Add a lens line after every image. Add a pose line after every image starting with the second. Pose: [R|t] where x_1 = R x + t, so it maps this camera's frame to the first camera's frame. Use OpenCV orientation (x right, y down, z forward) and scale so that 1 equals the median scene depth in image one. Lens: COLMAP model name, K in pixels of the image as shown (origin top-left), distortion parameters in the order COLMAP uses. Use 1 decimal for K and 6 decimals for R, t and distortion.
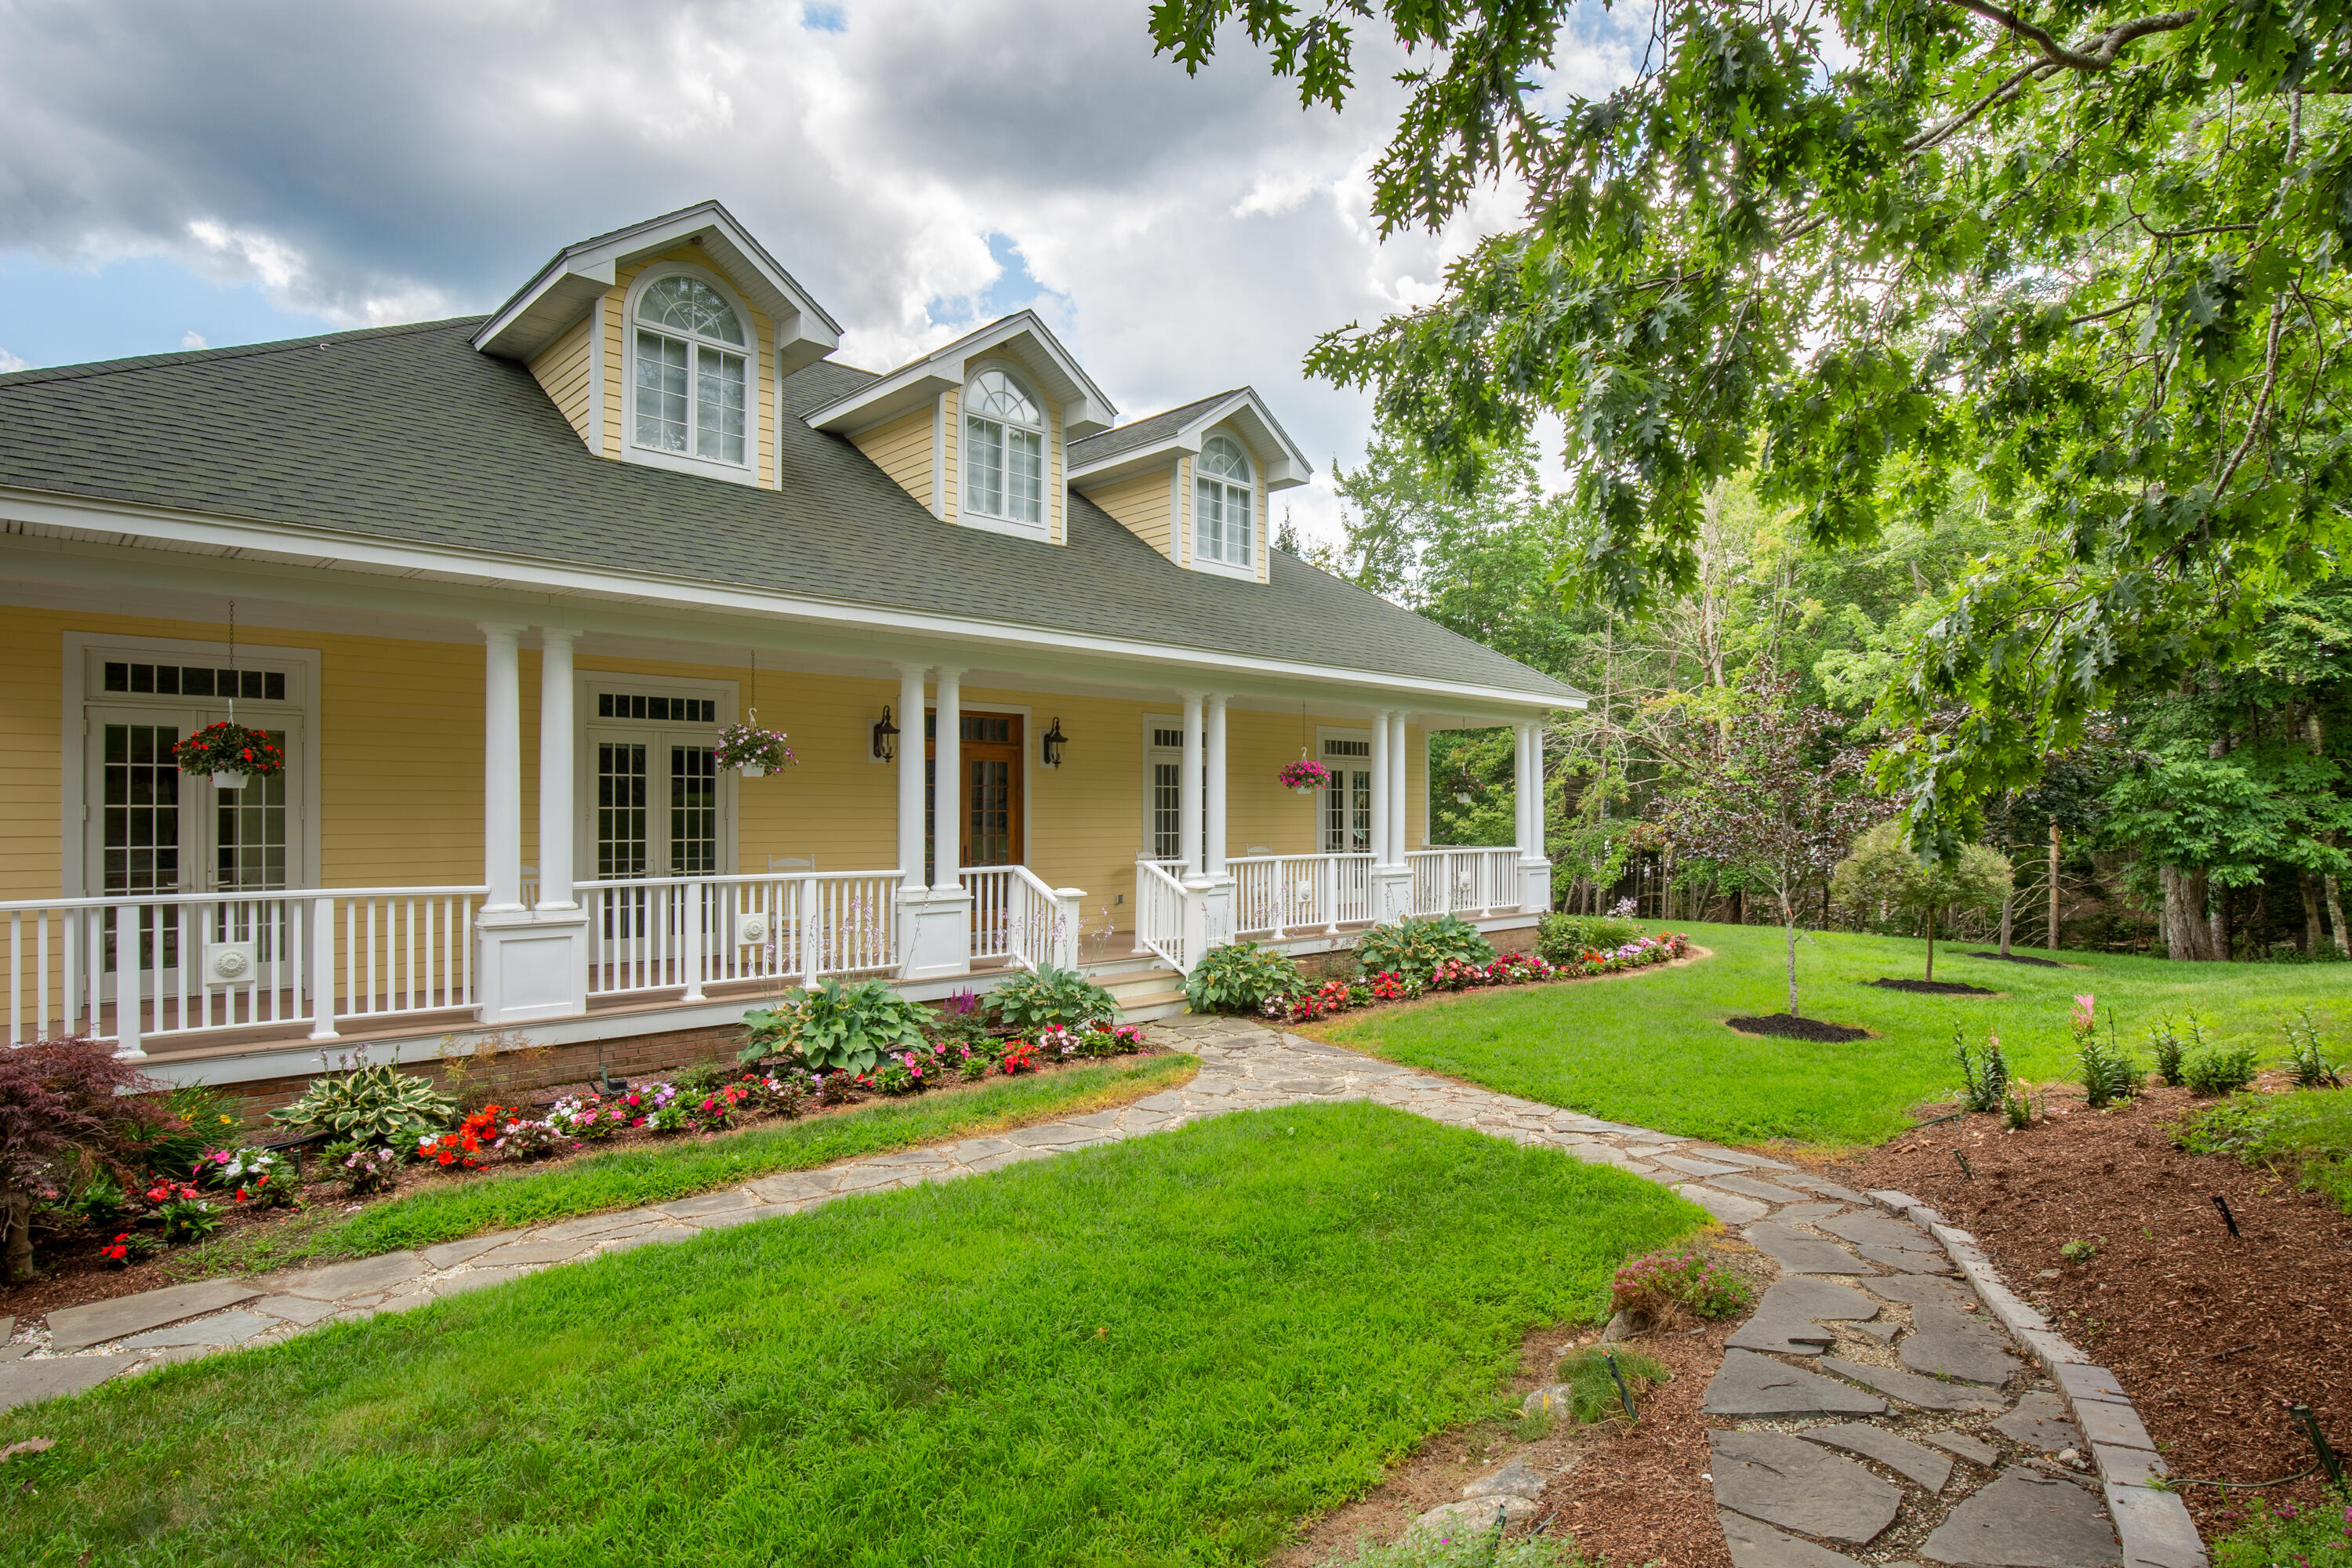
lens RADIAL K [[1256.4, 0, 1176.0], [0, 1256.4, 784.0], [0, 0, 1]] dist [-0.029633, -0.000201]
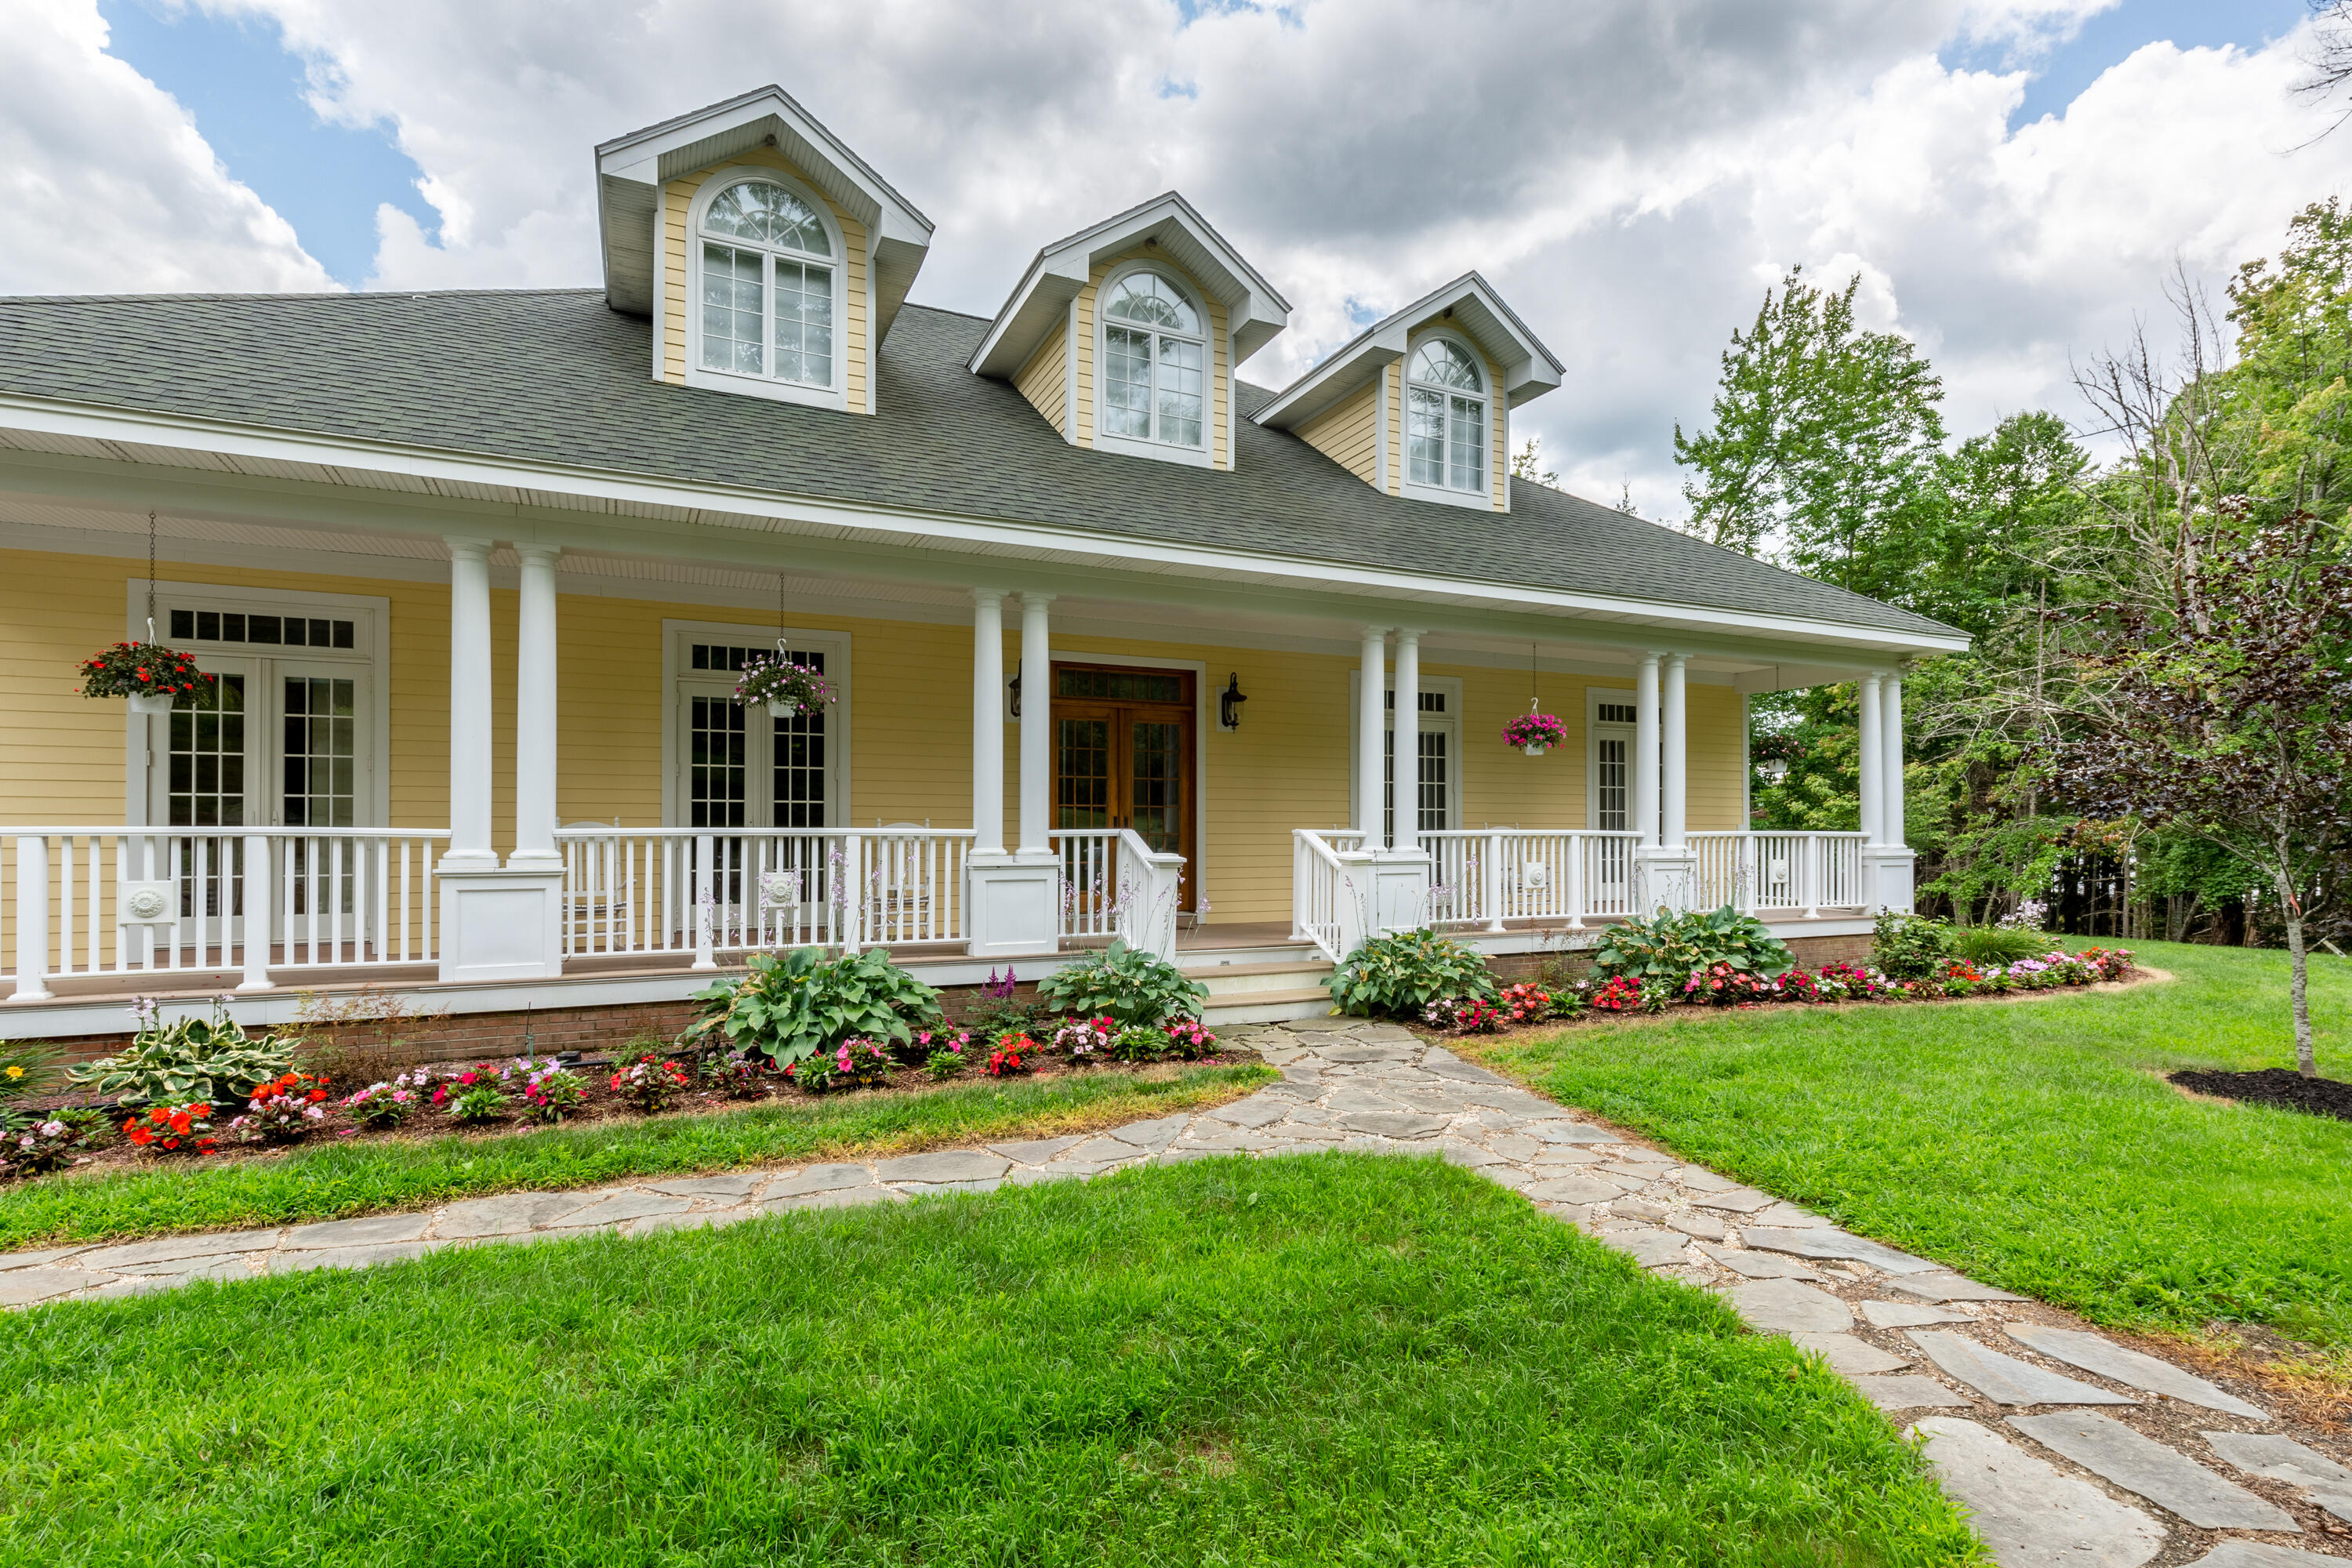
lens RADIAL K [[1135.8, 0, 1180.4], [0, 1135.8, 811.3], [0, 0, 1]] dist [0.001506, 0.000029]
pose [[0.944527, -0.006139, -0.328377, 0.163093], [0.006813, 0.999976, 0.000901, 0.054058], [0.328364, -0.003088, 0.944546, 0.298691]]
